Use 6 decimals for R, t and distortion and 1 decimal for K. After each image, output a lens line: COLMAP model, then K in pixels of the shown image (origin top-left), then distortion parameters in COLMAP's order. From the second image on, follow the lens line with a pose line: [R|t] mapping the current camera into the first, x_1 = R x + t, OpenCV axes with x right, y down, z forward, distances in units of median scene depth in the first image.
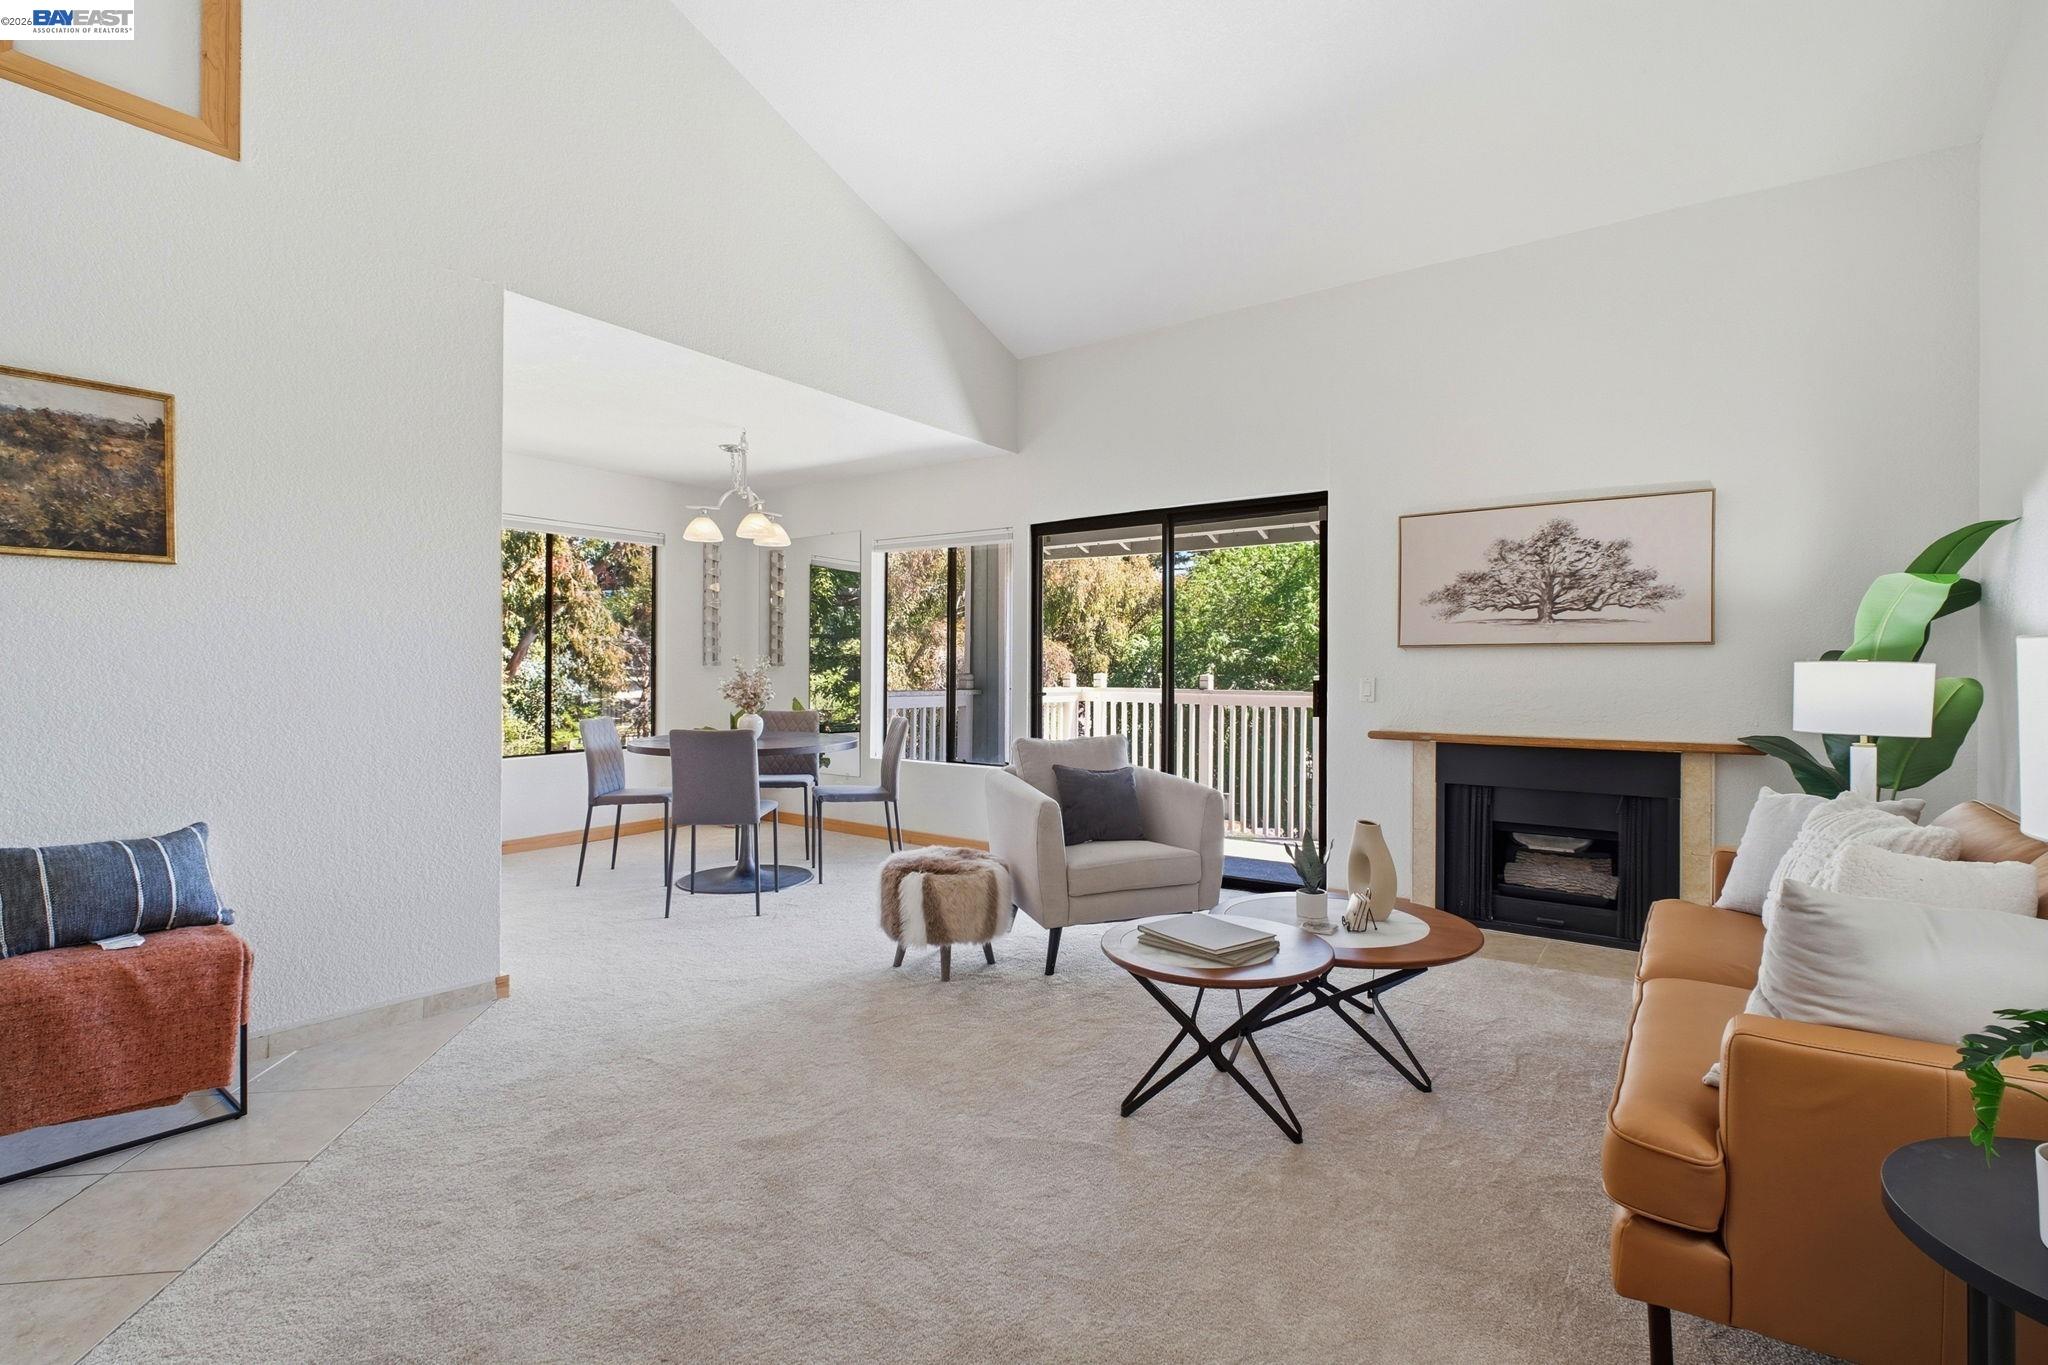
lens RADIAL K [[936.3, 0, 1038.3], [0, 936.3, 672.5], [0, 0, 1]] dist [-0.010117, -0.004834]
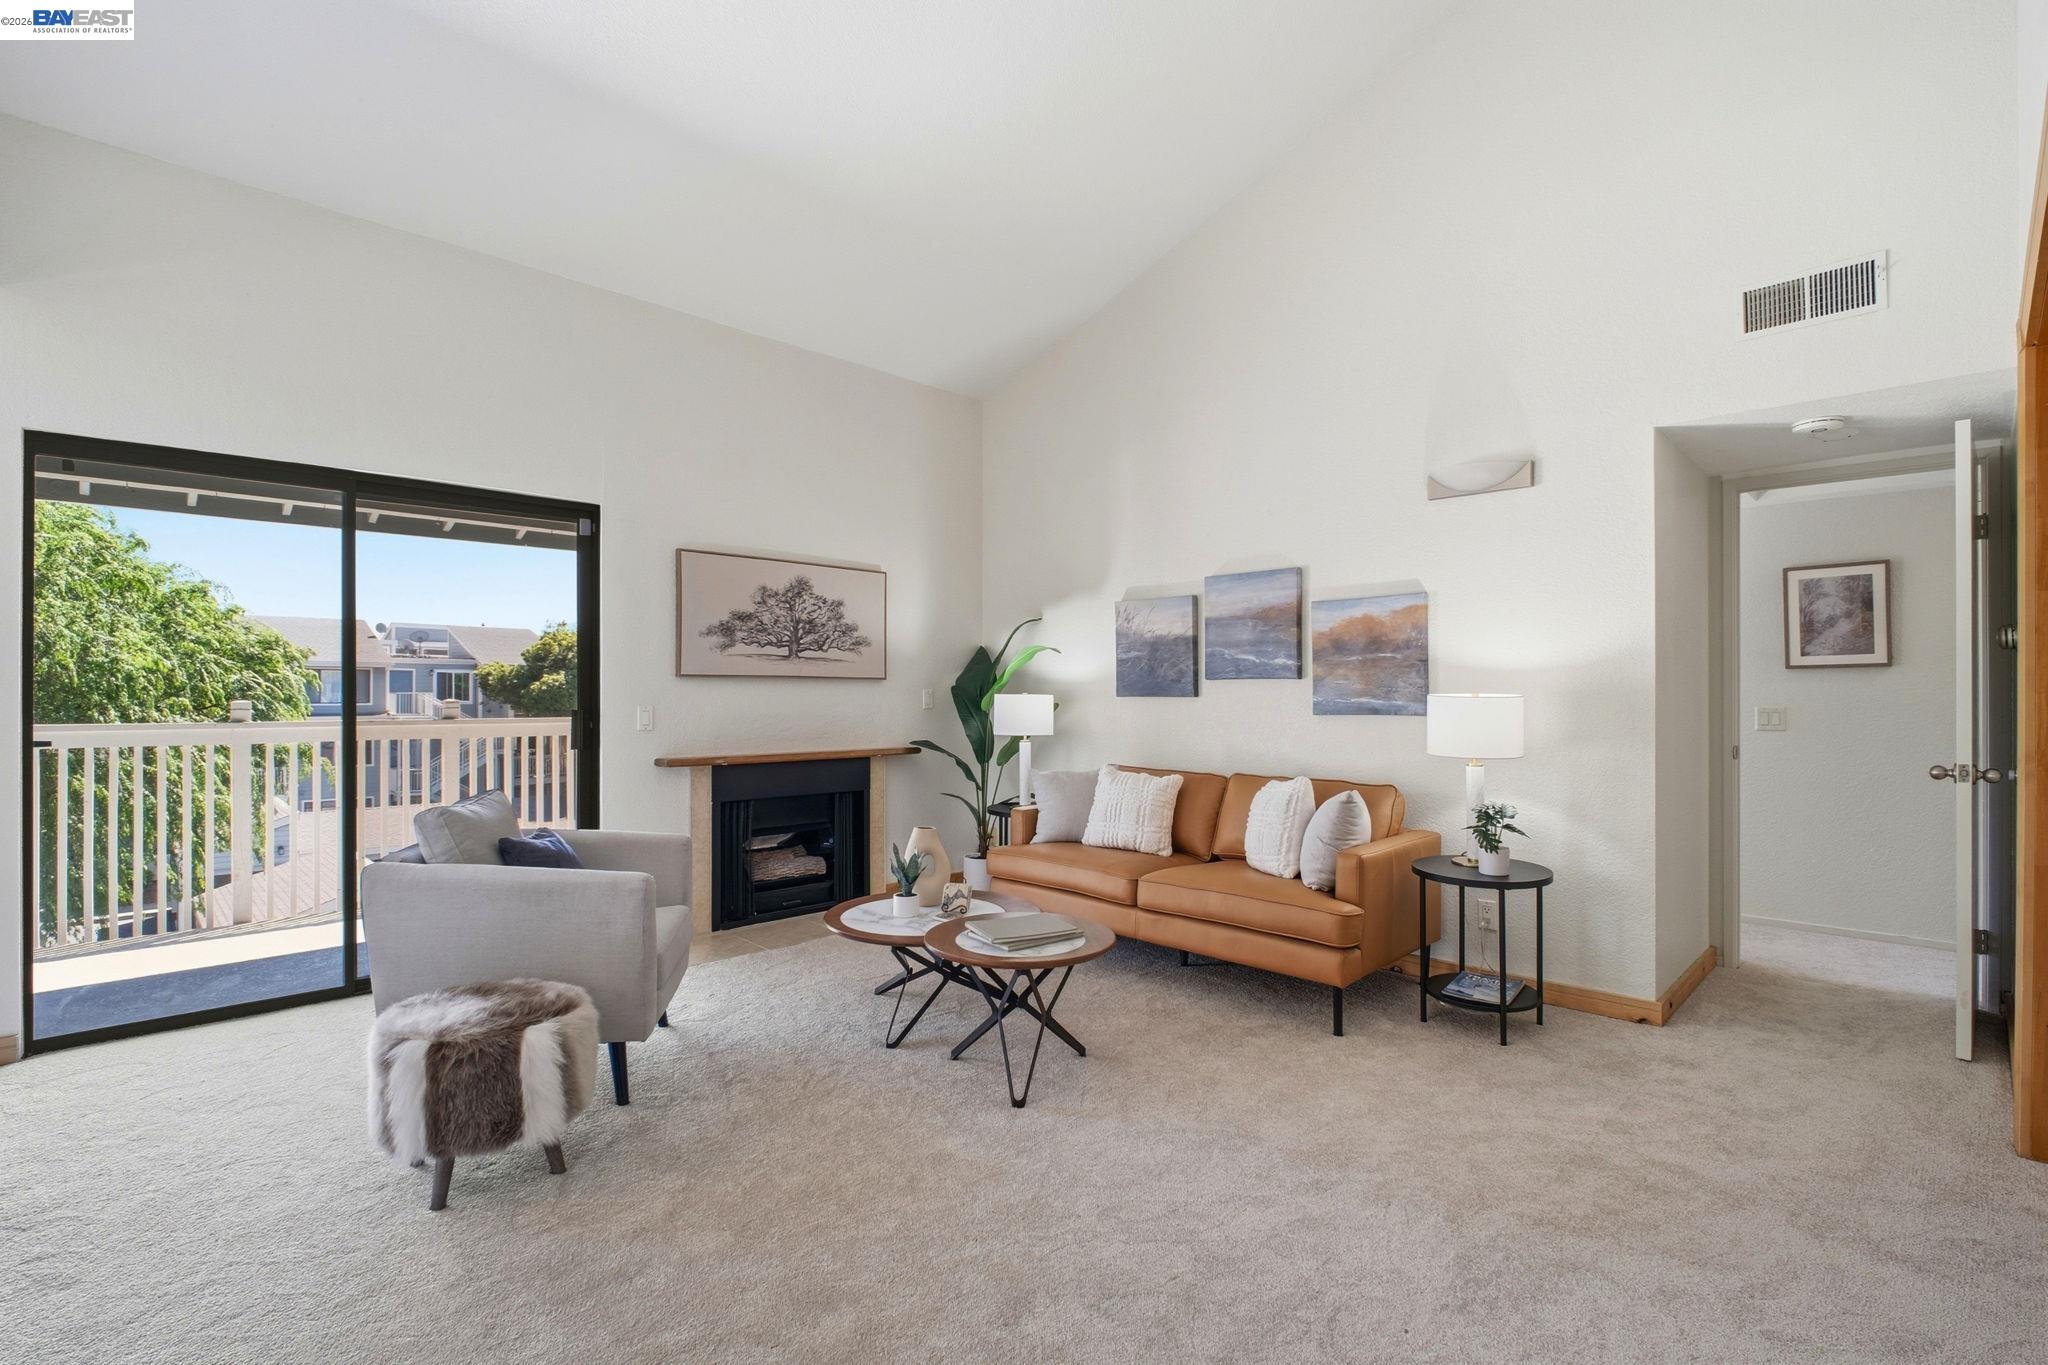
lens RADIAL K [[936.3, 0, 1020.3], [0, 936.3, 687.7], [0, 0, 1]] dist [-0.010117, -0.004834]
pose [[0.197001, 0.007032, 0.980378, -0.598114], [-0.001740, 0.999975, -0.006823, -0.008054], [-0.980402, -0.000361, 0.197009, 0.464691]]
